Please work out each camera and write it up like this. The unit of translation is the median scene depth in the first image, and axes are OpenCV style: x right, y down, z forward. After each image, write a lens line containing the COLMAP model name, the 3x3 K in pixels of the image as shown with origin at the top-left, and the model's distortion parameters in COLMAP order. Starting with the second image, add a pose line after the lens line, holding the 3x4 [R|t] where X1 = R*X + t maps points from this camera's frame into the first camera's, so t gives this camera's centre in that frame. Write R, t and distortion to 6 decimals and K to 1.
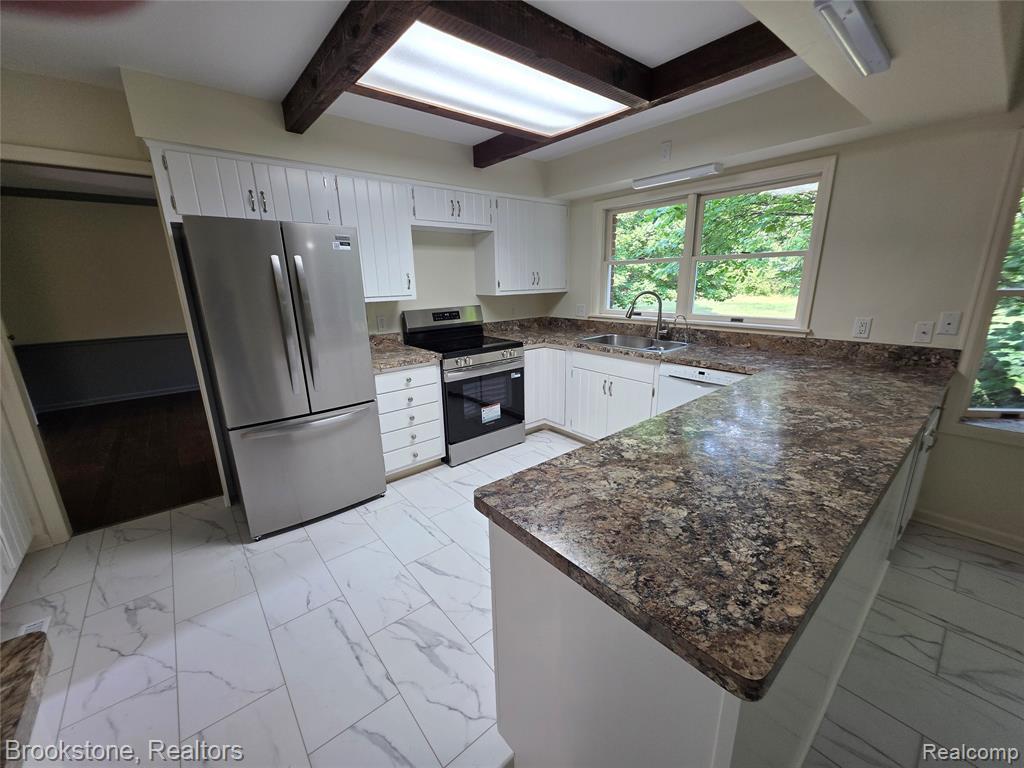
lens RADIAL K [[408.0, 0, 512.0], [0, 408.0, 384.0], [0, 0, 1]] dist [0.010202, 0.000007]
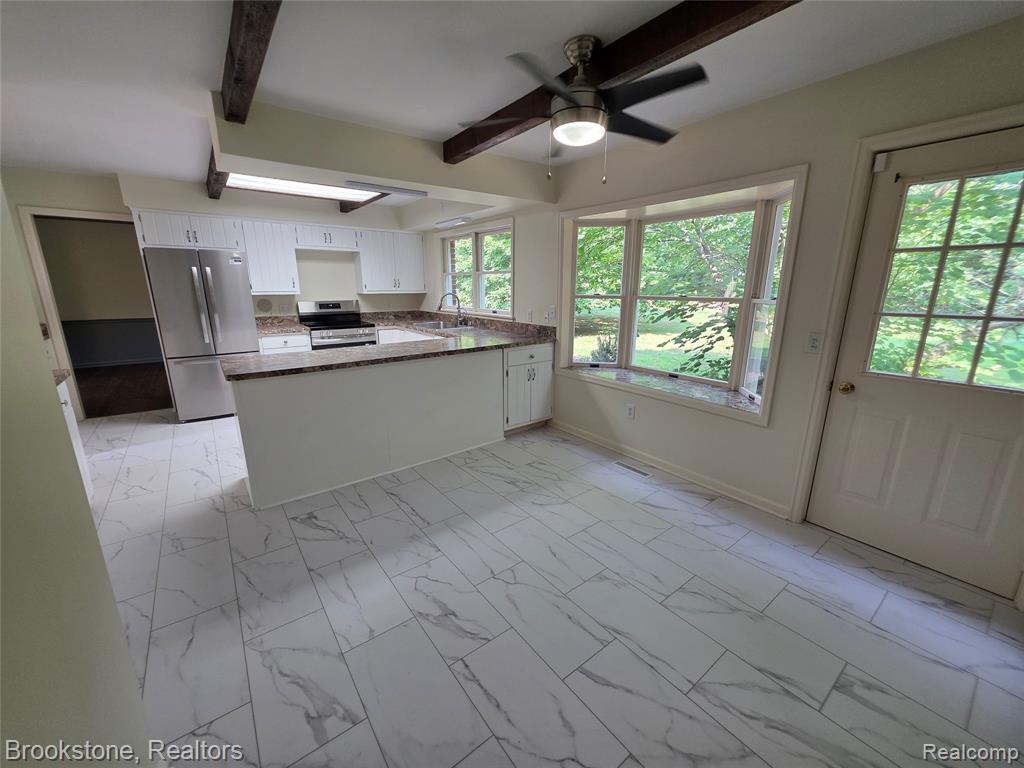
lens RADIAL K [[408.0, 0, 512.0], [0, 408.0, 384.0], [0, 0, 1]] dist [0.010202, 0.000007]
pose [[0.998763, 0.030940, -0.038913, 0.779097], [-0.031397, 0.999444, -0.011189, 0.158744], [0.038545, 0.012397, 0.999180, -0.660576]]
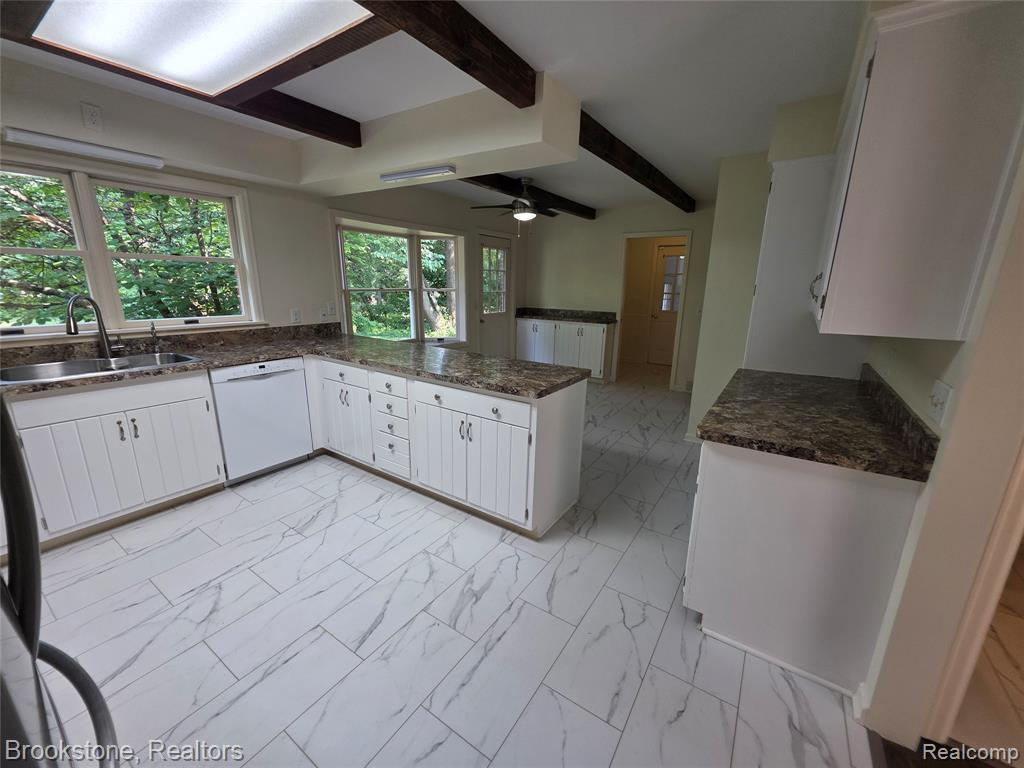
lens RADIAL K [[408.0, 0, 512.0], [0, 408.0, 384.0], [0, 0, 1]] dist [0.010202, 0.000007]
pose [[-0.277733, -0.220018, 0.935124, -0.732156], [0.231904, 0.929276, 0.287518, -0.139112], [-0.932247, 0.296713, -0.207068, 0.595181]]
